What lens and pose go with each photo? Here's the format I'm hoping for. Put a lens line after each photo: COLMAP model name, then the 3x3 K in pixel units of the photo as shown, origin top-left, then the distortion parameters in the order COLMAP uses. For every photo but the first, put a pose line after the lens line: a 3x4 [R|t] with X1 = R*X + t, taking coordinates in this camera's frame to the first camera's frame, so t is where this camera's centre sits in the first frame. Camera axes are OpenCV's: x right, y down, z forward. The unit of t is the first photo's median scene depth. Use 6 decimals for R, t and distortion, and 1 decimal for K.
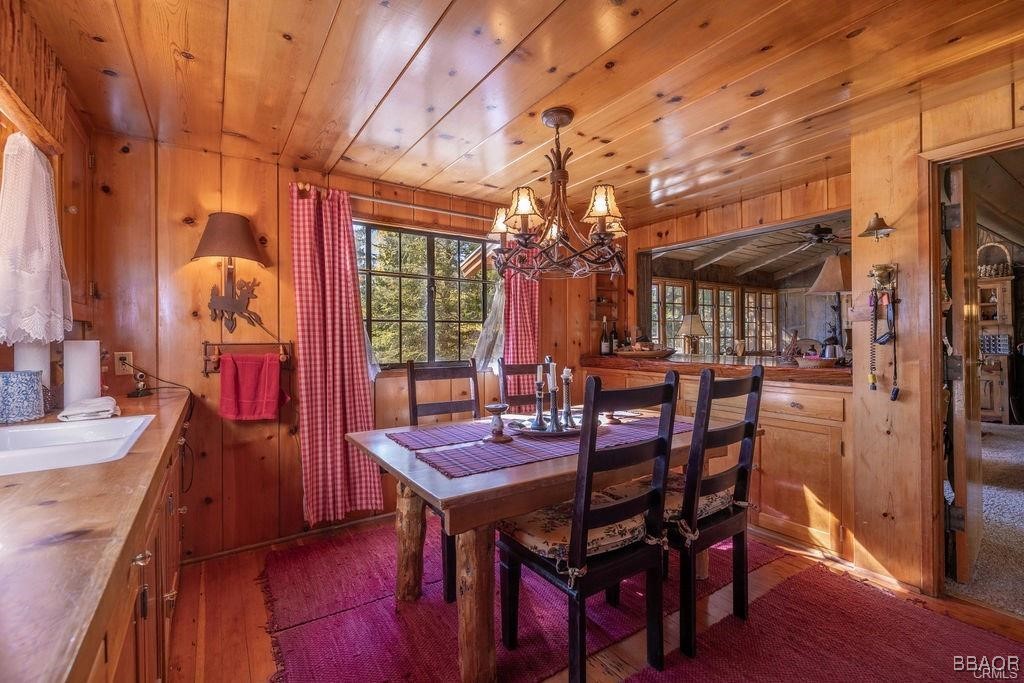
lens RADIAL K [[445.6, 0, 504.8], [0, 445.6, 338.3], [0, 0, 1]] dist [0.002490, 0.000380]
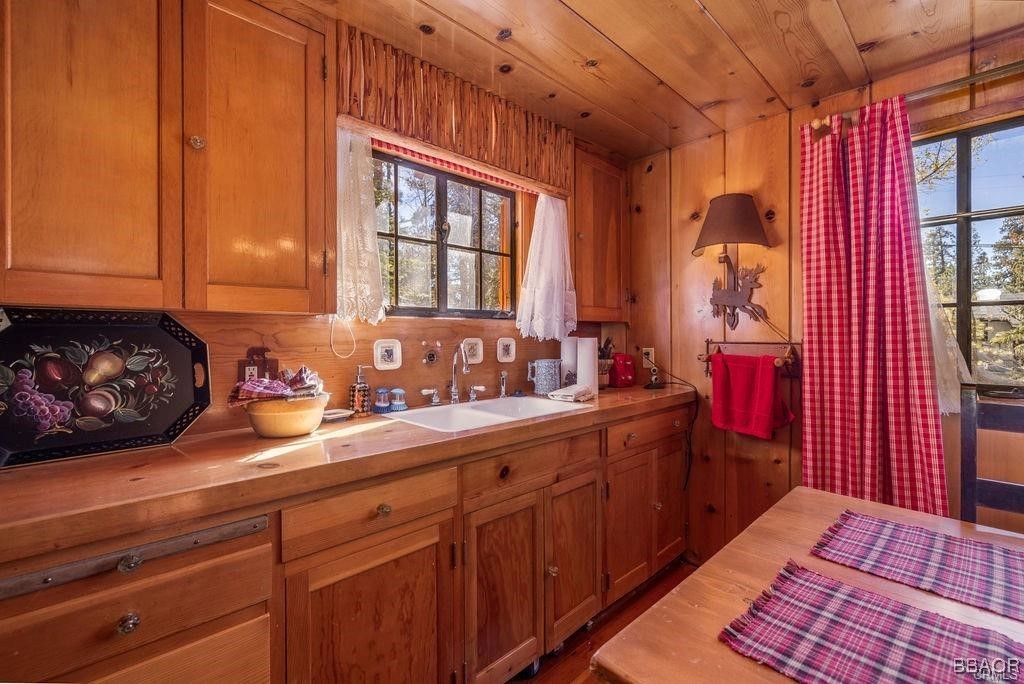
lens RADIAL K [[445.6, 0, 505.6], [0, 445.6, 341.0], [0, 0, 1]] dist [0.002490, 0.000380]
pose [[0.155318, 0.012296, -0.987788, 0.187363], [-0.001898, 0.999924, 0.012149, -0.000386], [0.987863, -0.000012, 0.155329, 0.417327]]
